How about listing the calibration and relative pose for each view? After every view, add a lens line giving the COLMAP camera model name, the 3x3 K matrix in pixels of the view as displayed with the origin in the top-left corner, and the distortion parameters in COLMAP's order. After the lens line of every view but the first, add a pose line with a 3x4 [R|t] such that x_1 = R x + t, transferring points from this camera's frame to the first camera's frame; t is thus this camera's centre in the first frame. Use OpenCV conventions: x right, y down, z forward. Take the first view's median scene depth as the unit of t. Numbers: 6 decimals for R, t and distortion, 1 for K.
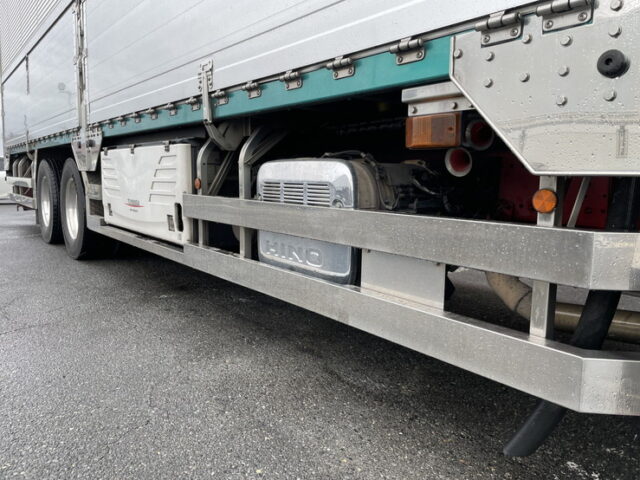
lens RADIAL K [[509.0, 0, 320.0], [0, 509.0, 240.0], [0, 0, 1]] dist [0.090048, -0.126622]
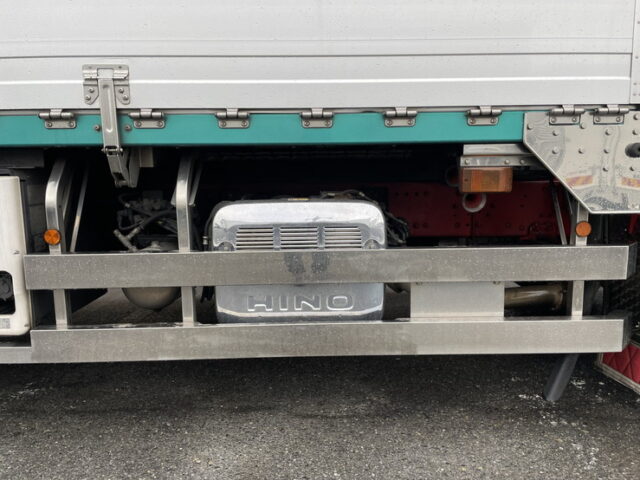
lens RADIAL K [[509.0, 0, 320.0], [0, 509.0, 240.0], [0, 0, 1]] dist [0.090048, -0.126622]
pose [[0.575708, -0.130652, 0.807149, -0.802656], [0.119778, 0.989978, 0.074813, -0.159059], [-0.808834, 0.053608, 0.585588, 0.455495]]
